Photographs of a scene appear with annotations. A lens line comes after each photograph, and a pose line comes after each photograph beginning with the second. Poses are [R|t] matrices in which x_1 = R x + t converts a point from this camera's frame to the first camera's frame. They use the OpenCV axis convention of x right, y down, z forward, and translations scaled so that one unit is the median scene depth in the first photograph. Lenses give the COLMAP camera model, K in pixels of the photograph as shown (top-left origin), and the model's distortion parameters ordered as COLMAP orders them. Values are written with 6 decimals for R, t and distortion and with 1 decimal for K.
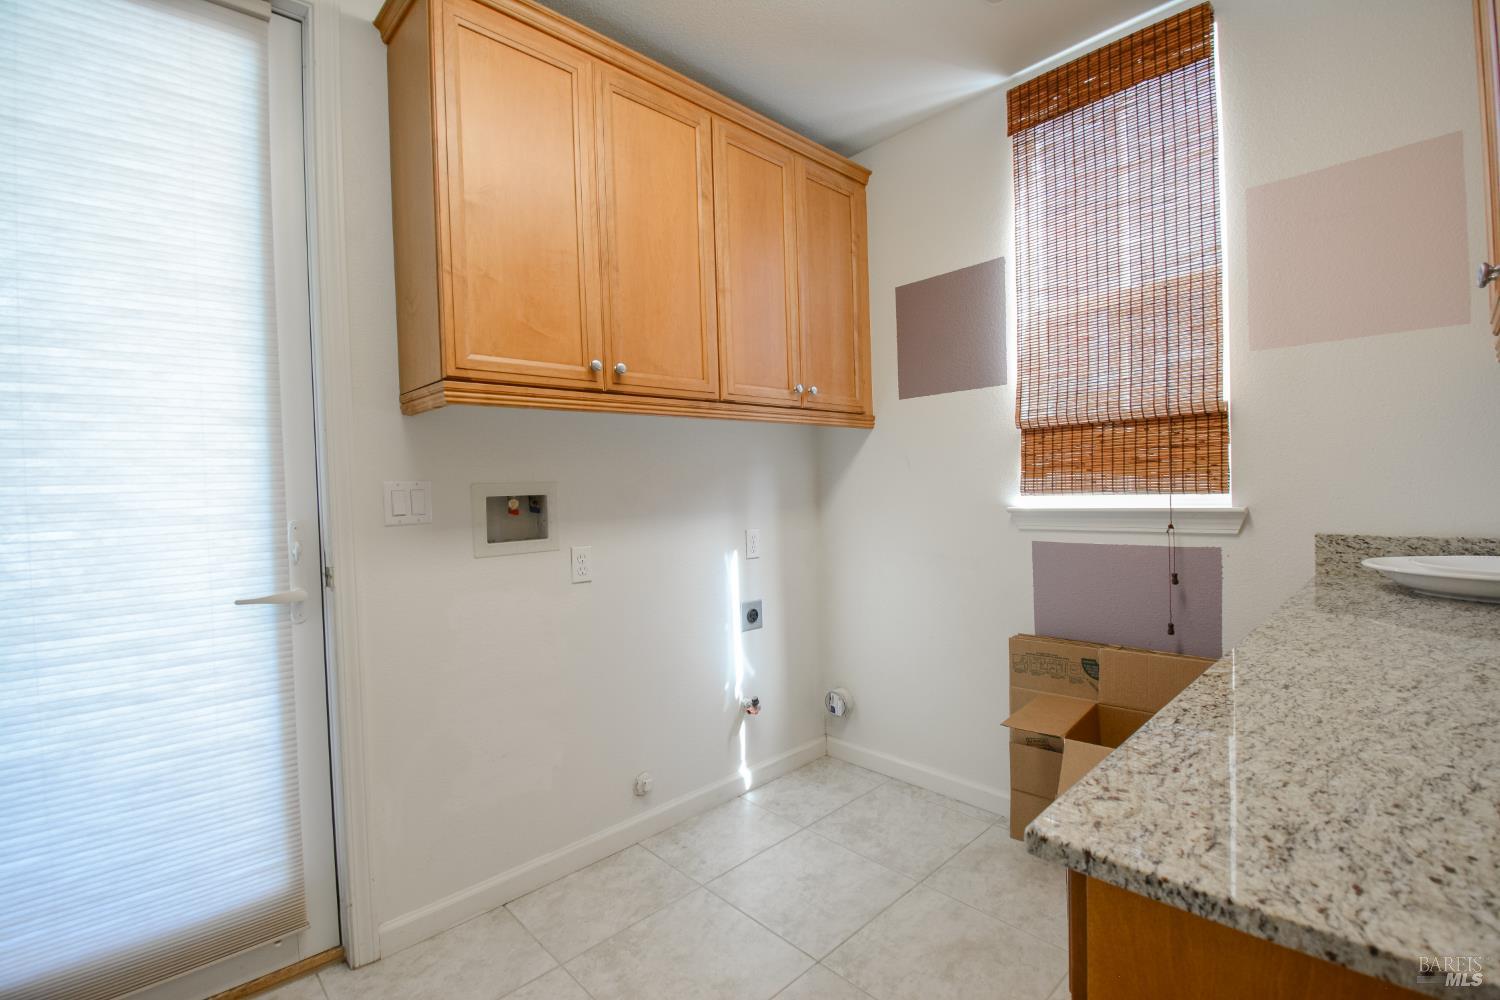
lens RADIAL K [[664.4, 0, 751.1], [0, 664.4, 500.6], [0, 0, 1]] dist [0.017347, -0.024819]
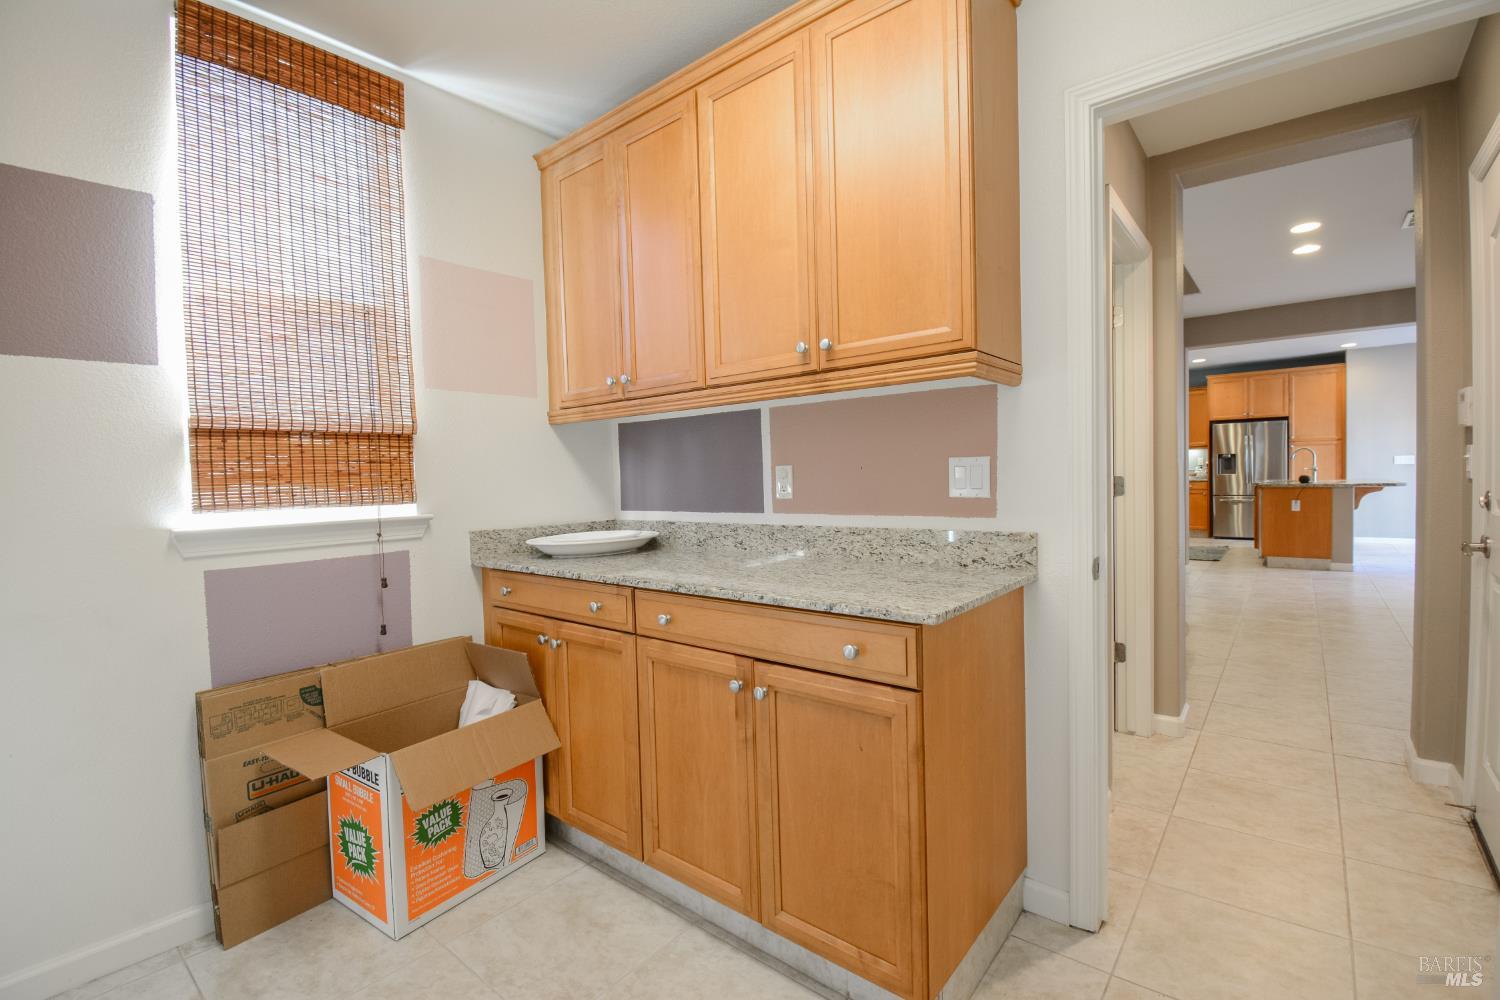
lens RADIAL K [[664.4, 0, 751.1], [0, 664.4, 500.6], [0, 0, 1]] dist [0.017347, -0.024819]
pose [[-0.118456, -0.001873, 0.992958, -0.491486], [0.051394, 0.998646, 0.008015, 0.004970], [-0.991628, 0.051982, -0.118199, 0.499655]]
